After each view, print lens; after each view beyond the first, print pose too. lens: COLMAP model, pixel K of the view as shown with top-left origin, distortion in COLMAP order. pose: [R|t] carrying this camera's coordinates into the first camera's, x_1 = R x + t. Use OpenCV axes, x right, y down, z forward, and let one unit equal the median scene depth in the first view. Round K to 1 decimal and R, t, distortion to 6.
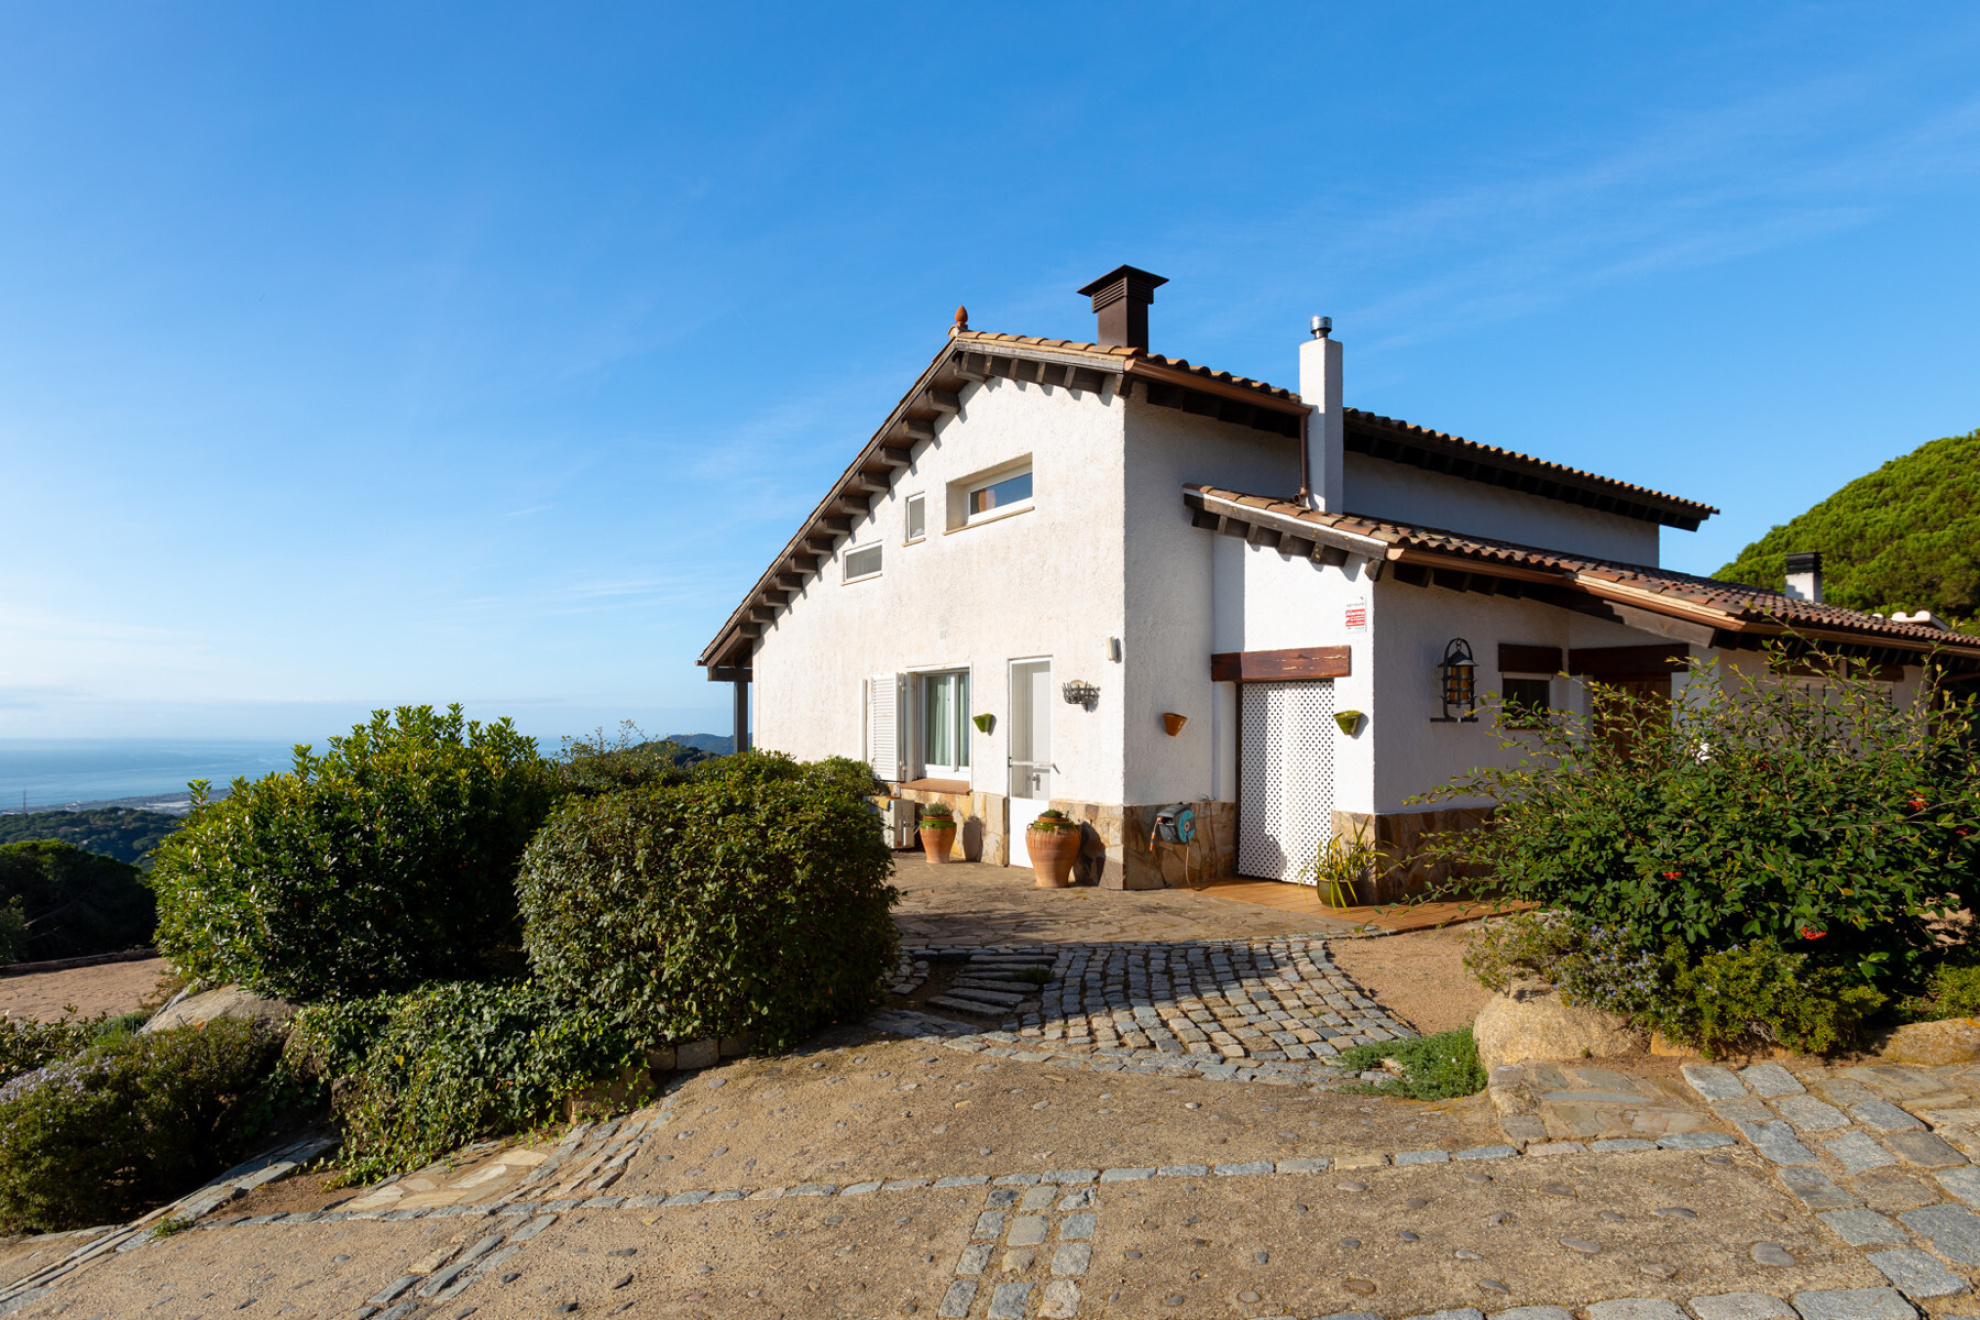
lens RADIAL K [[1022.7, 0, 1007.5], [0, 1022.7, 716.4], [0, 0, 1]] dist [-0.006559, 0.003965]
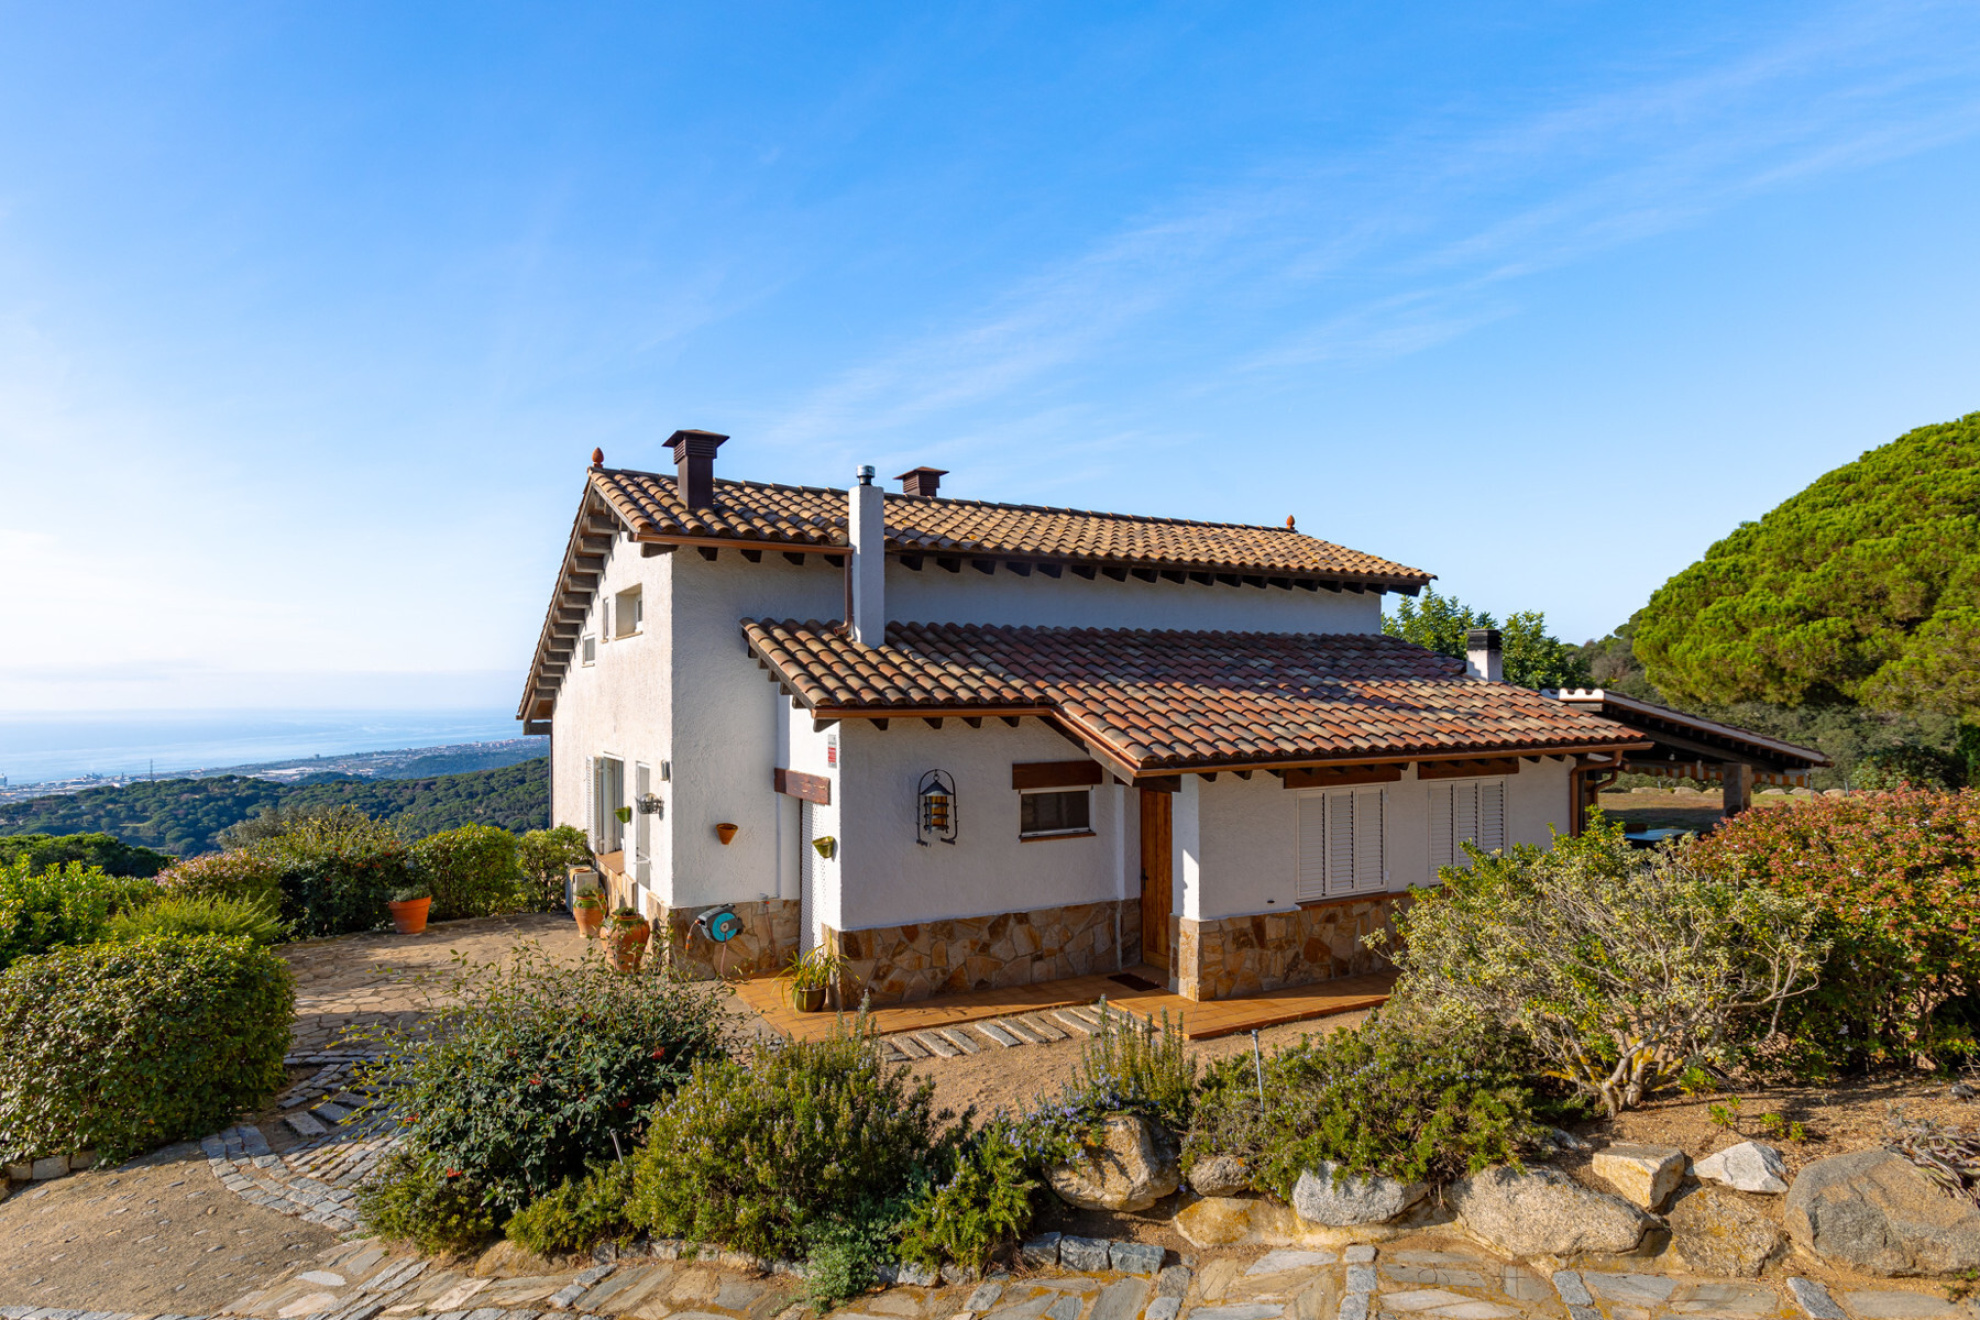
lens RADIAL K [[1061.2, 0, 981.4], [0, 1061.2, 677.1], [0, 0, 1]] dist [0.011362, -0.000539]
pose [[0.992922, -0.006005, -0.118614, 0.515270], [0.006119, 0.999981, 0.000604, -0.145529], [0.118608, -0.001326, 0.992940, -0.120664]]
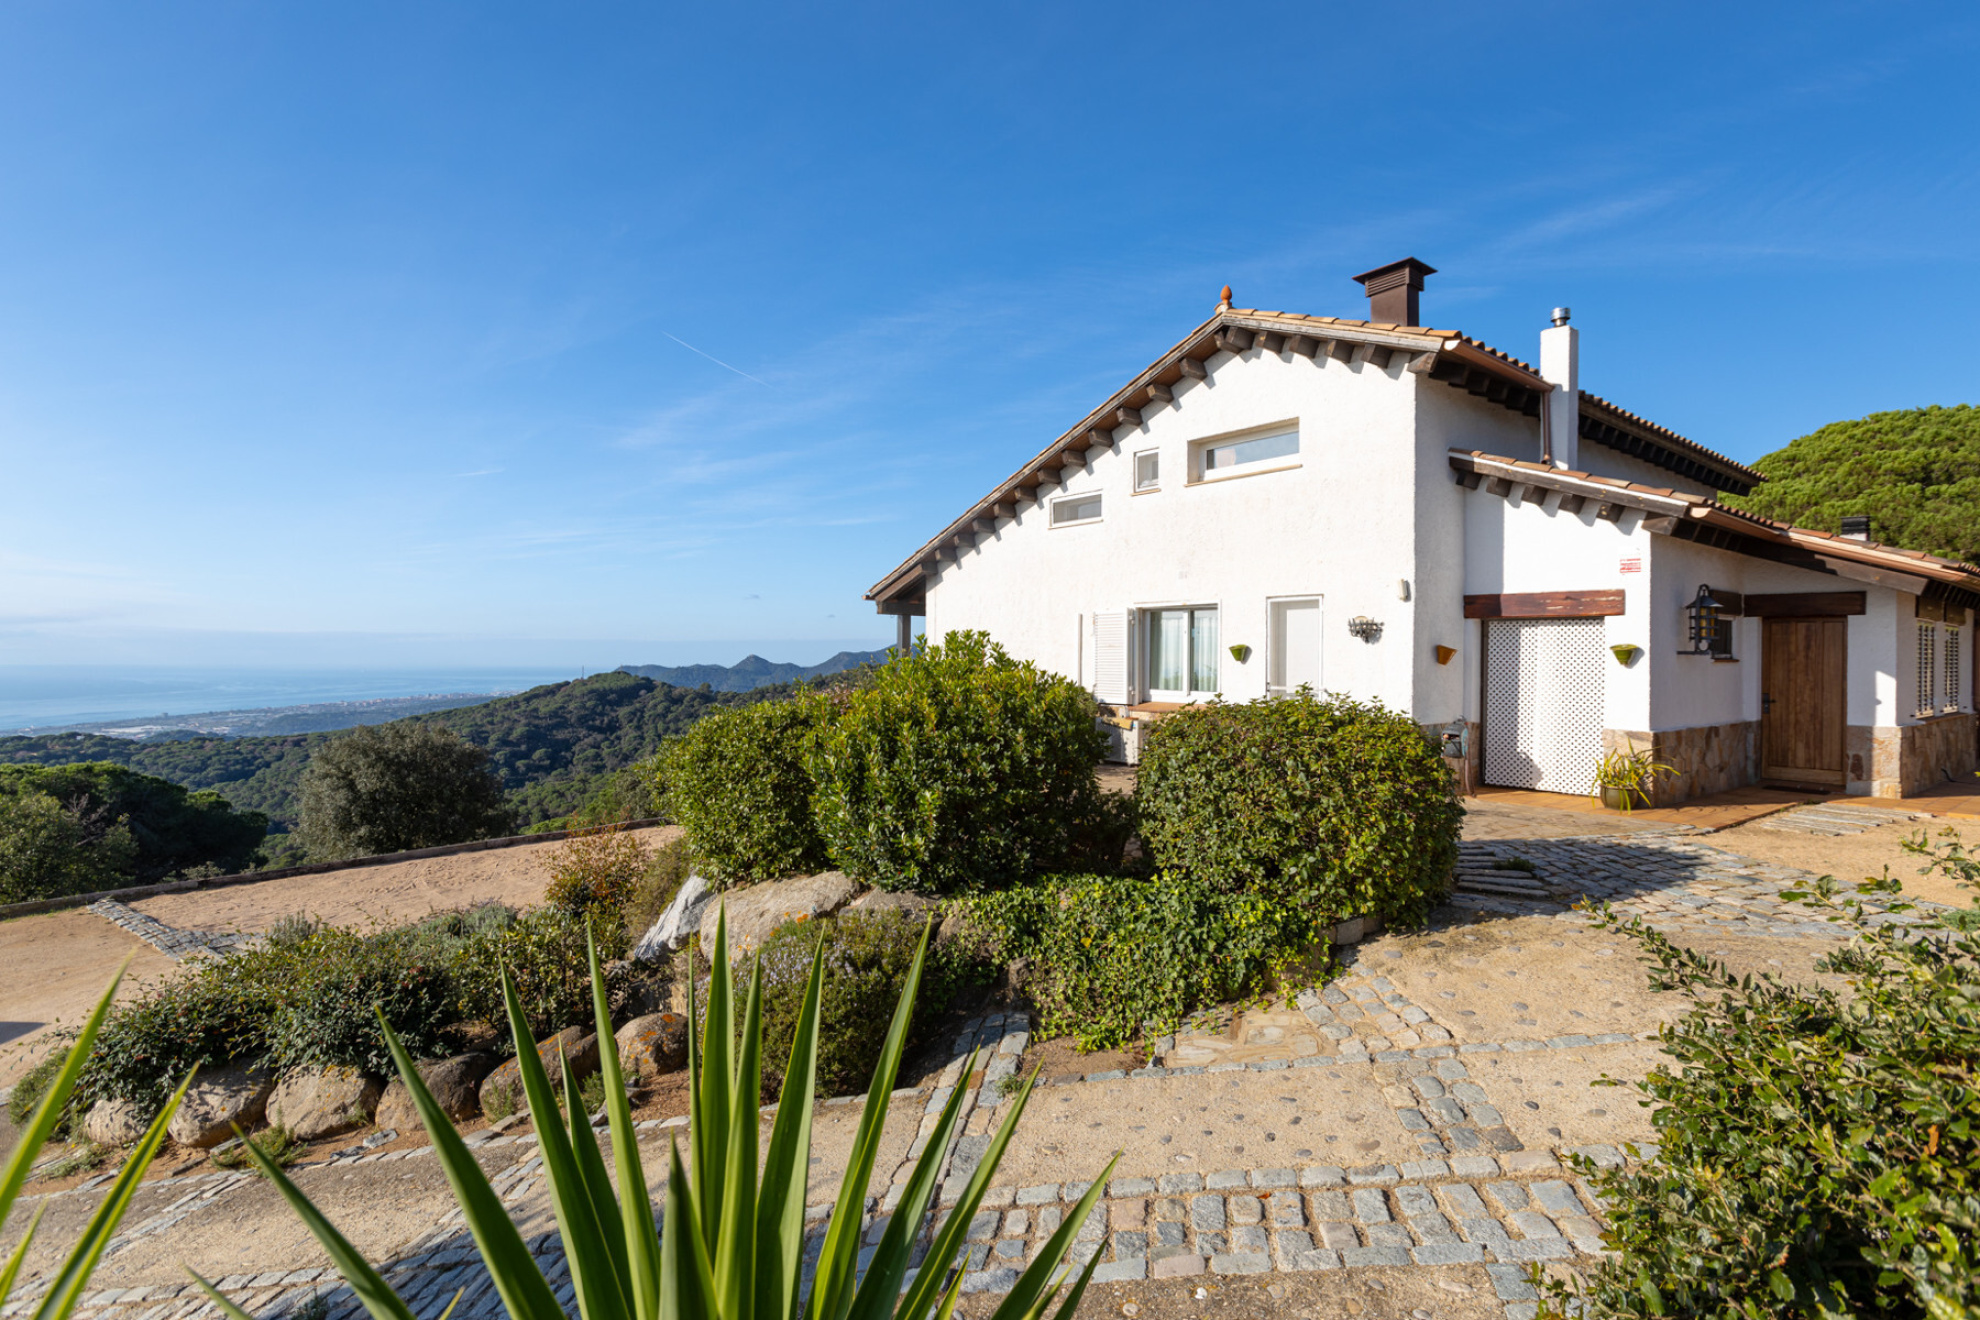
lens RADIAL K [[933.2, 0, 994.3], [0, 933.2, 652.1], [0, 0, 1]] dist [-0.005268, 0.004517]
pose [[0.997136, 0.008223, 0.075186, -0.376965], [-0.008285, 0.999966, 0.000518, 0.006933], [-0.075179, -0.001139, 0.997169, -0.014183]]
